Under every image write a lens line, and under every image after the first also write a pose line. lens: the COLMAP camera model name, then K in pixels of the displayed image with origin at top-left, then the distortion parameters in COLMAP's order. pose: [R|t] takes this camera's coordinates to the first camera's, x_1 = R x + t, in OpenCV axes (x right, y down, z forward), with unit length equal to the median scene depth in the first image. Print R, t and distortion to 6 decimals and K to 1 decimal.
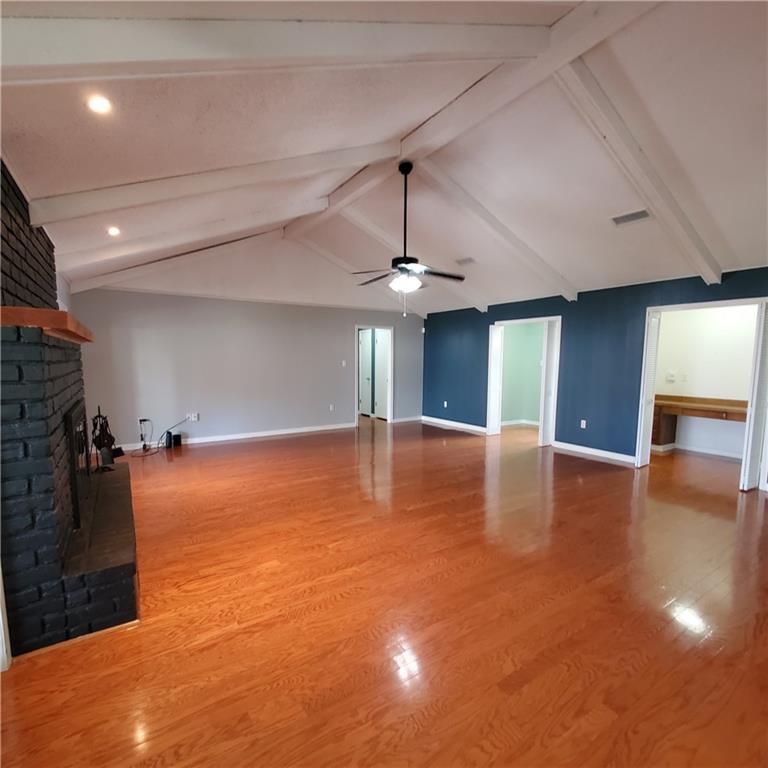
lens RADIAL K [[405.8, 0, 381.3], [0, 405.8, 395.6], [0, 0, 1]] dist [-0.003506, -0.000139]
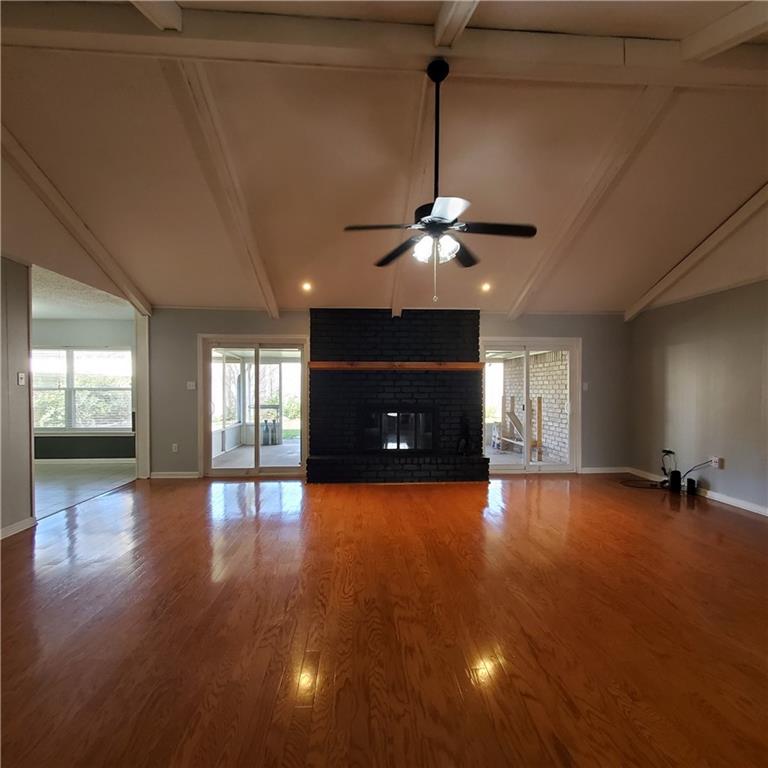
lens RADIAL K [[405.8, 0, 381.3], [0, 405.8, 395.6], [0, 0, 1]] dist [-0.003506, -0.000139]
pose [[-0.487498, 0.011609, -0.873047, 0.644262], [-0.087371, 0.994244, 0.062008, -0.081279], [0.868741, 0.106508, -0.483678, 1.242329]]
